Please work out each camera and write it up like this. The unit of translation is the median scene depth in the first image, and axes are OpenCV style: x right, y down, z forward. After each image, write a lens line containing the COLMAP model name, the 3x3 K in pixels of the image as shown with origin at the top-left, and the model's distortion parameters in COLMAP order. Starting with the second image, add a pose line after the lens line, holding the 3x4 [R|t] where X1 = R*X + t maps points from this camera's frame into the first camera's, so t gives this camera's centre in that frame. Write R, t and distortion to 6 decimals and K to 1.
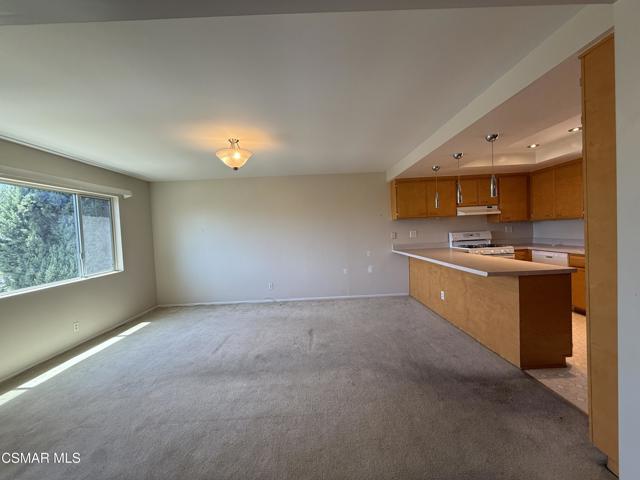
lens RADIAL K [[255.6, 0, 318.7], [0, 255.6, 239.2], [0, 0, 1]] dist [0.000559, 0.000151]
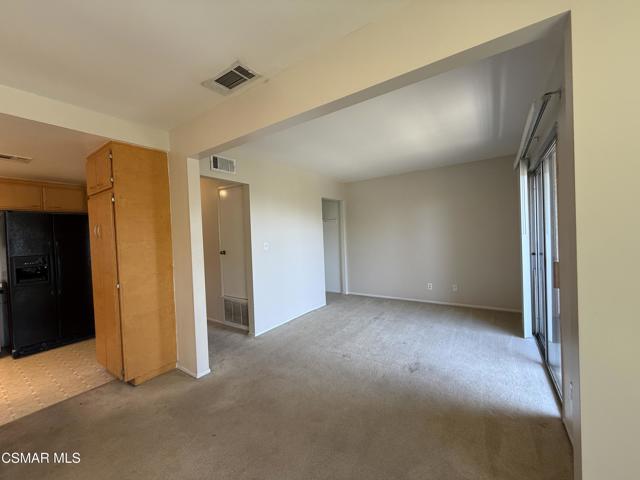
lens RADIAL K [[255.6, 0, 317.2], [0, 255.6, 238.4], [0, 0, 1]] dist [0.000559, 0.000151]
pose [[-0.812734, 0.070024, 0.578412, -0.282476], [0.094674, 0.995430, 0.012519, -0.001276], [-0.574892, 0.064935, -0.815649, 0.495045]]
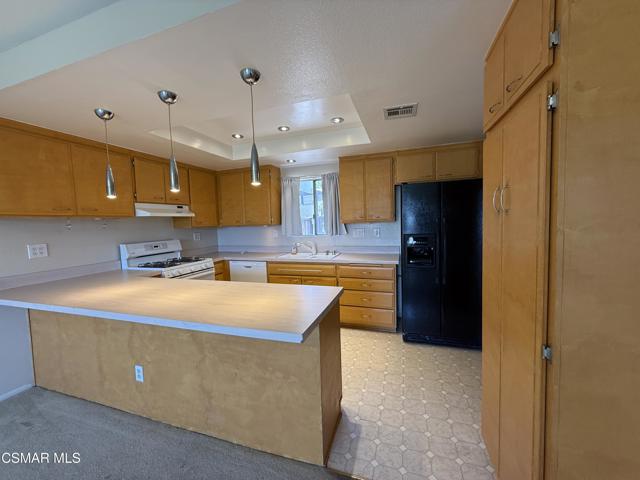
lens RADIAL K [[255.6, 0, 316.8], [0, 255.6, 239.0], [0, 0, 1]] dist [0.000559, 0.000151]
pose [[0.333029, -0.029182, 0.942465, 0.112300], [0.047477, 0.998772, 0.014149, -0.027107], [-0.941721, 0.040033, 0.334005, 0.405592]]
